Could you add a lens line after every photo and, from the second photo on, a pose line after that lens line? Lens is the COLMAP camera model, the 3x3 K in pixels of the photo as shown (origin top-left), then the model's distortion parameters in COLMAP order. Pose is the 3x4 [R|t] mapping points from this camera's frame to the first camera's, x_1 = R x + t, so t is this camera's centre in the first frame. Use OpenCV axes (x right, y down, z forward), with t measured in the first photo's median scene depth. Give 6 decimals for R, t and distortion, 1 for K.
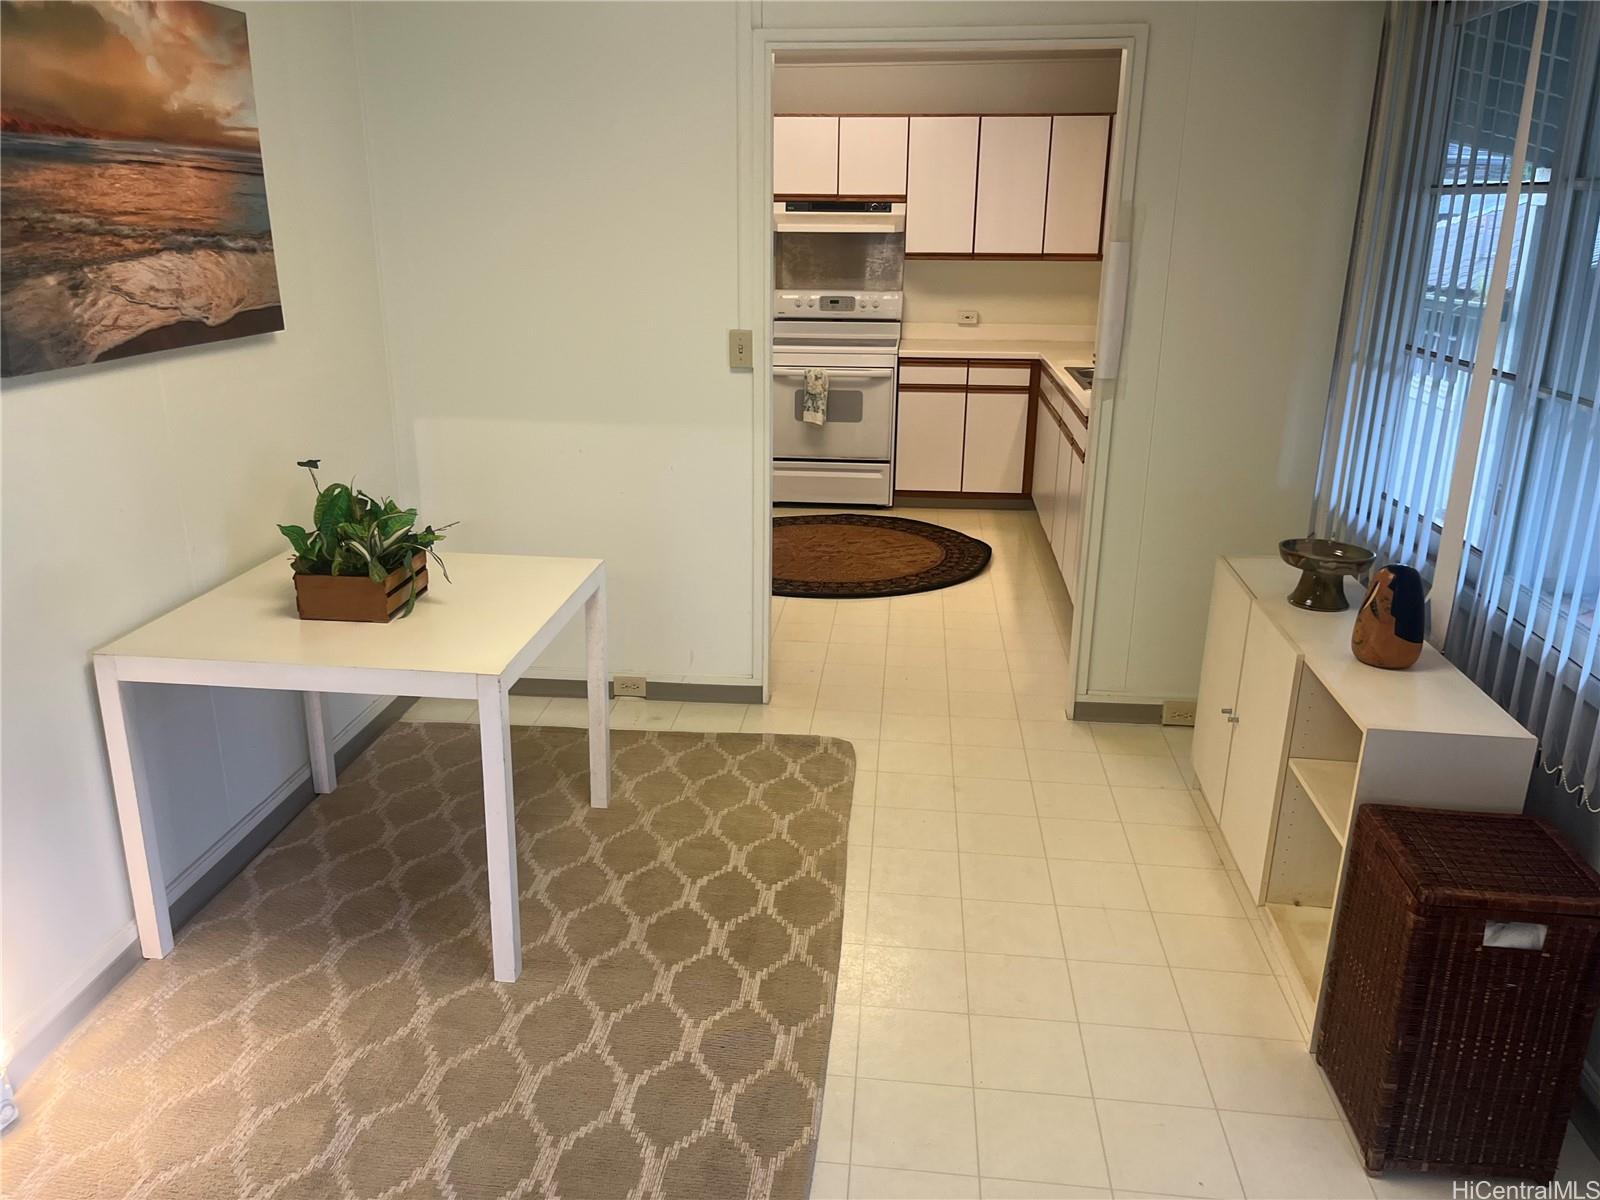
lens RADIAL K [[1219.0, 0, 790.7], [0, 1219.0, 612.9], [0, 0, 1]] dist [0.040761, -0.011418]
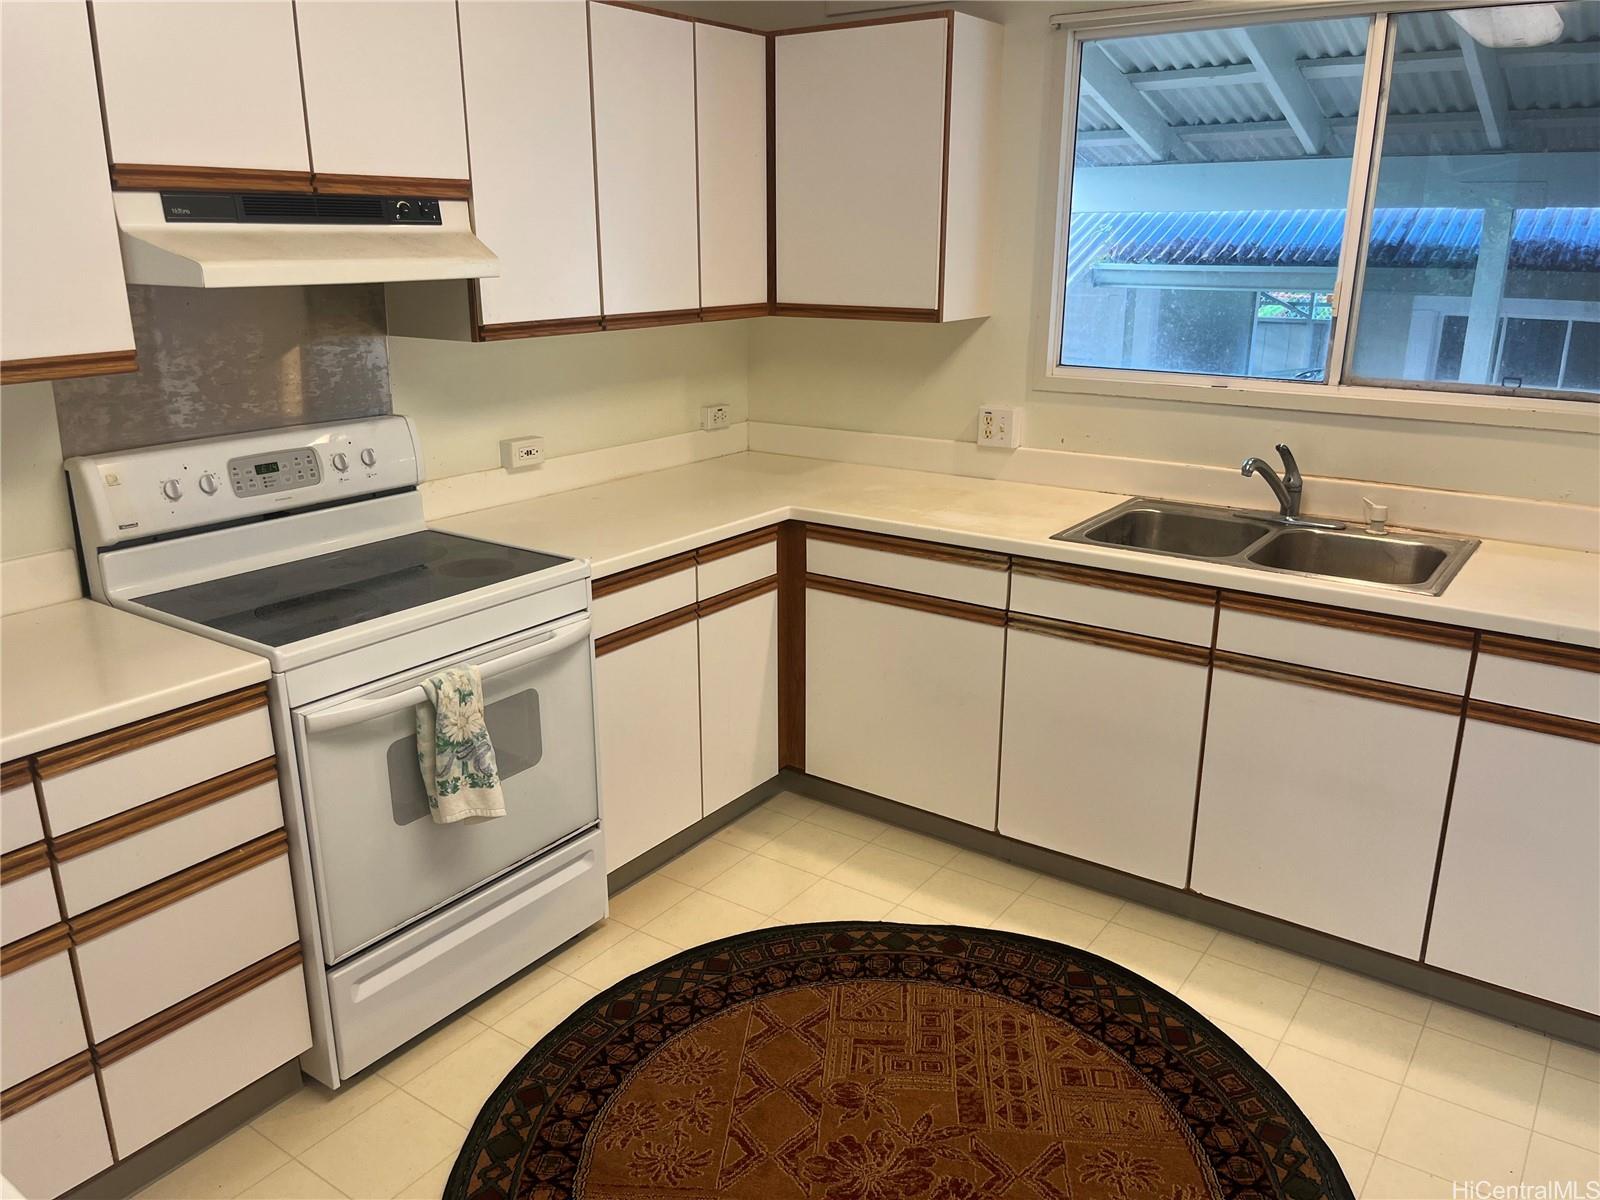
lens RADIAL K [[1219.0, 0, 797.4], [0, 1219.0, 590.7], [0, 0, 1]] dist [0.040761, -0.011418]
pose [[0.495545, -0.253629, 0.830727, -0.210845], [0.274167, 0.953196, 0.127475, -0.236716], [-0.824177, 0.164588, 0.541888, 0.719584]]
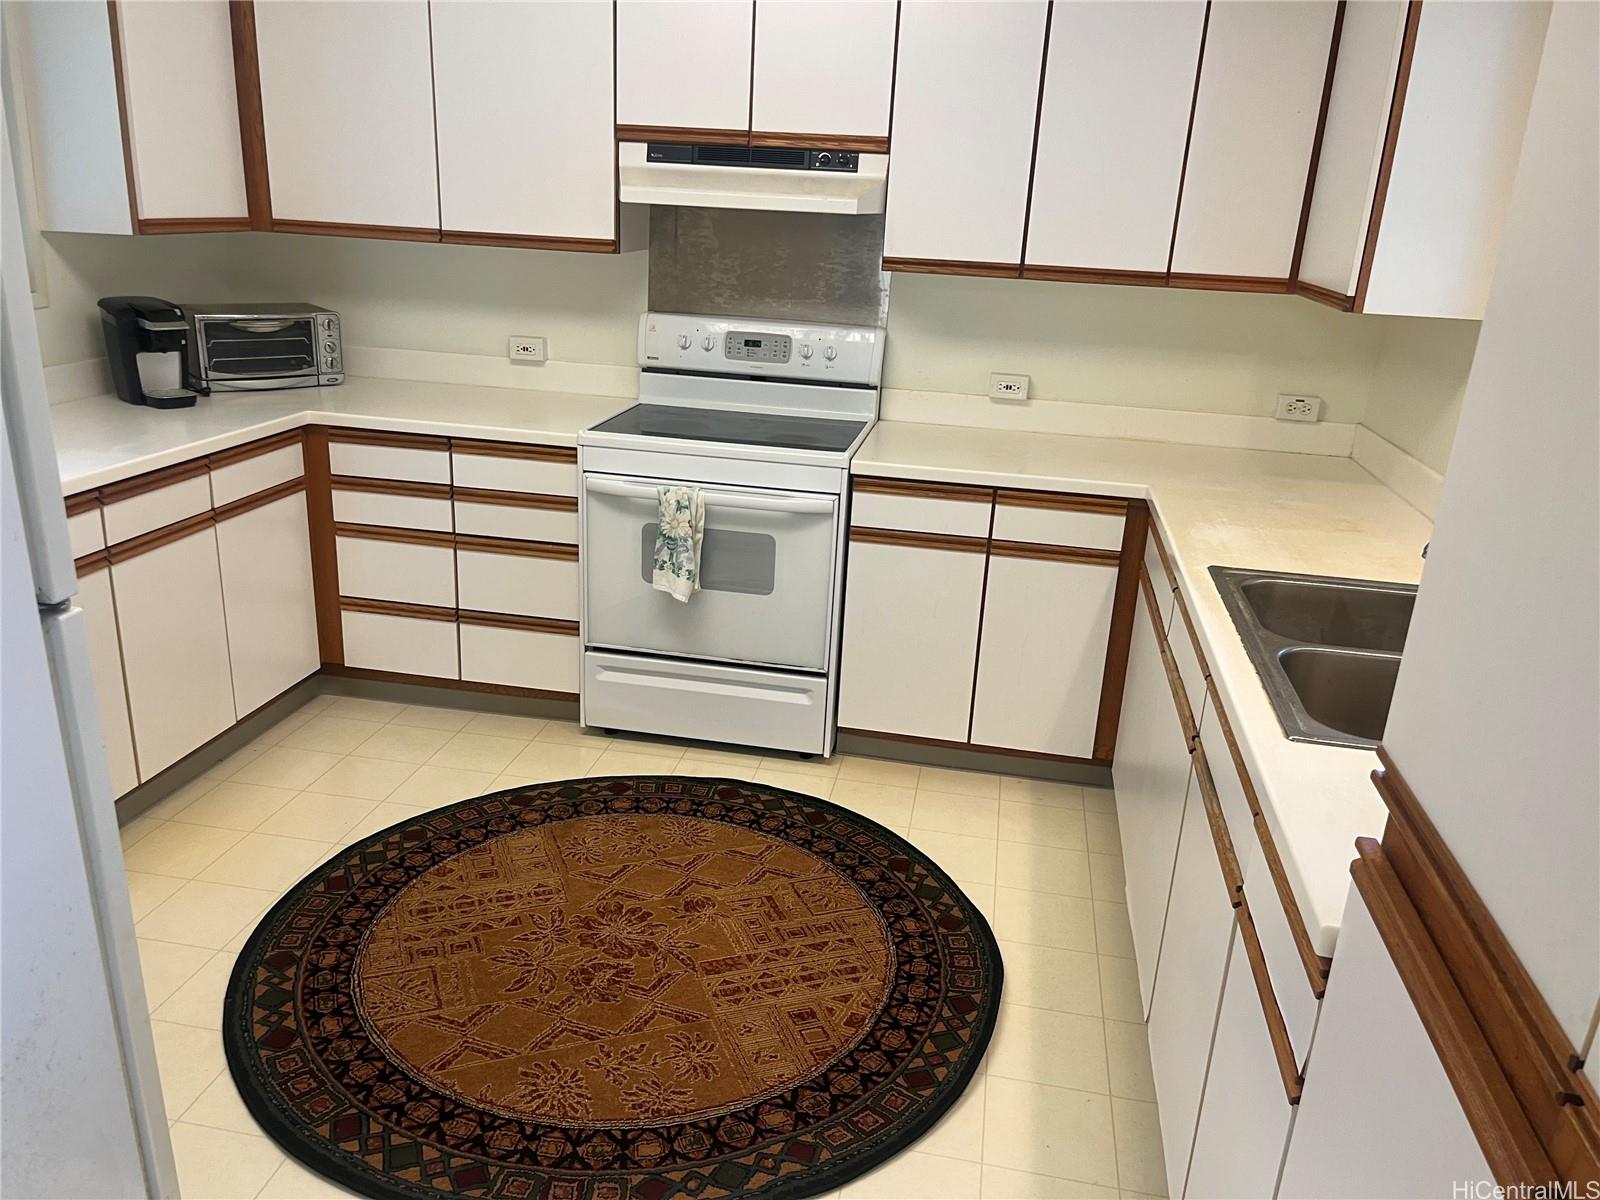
lens RADIAL K [[1219.0, 0, 794.7], [0, 1219.0, 601.5], [0, 0, 1]] dist [0.040761, -0.011418]
pose [[0.995933, 0.064809, -0.062586, 0.098809], [-0.064222, 0.997871, 0.011345, -0.161339], [0.063188, -0.007279, 0.997975, 0.512388]]
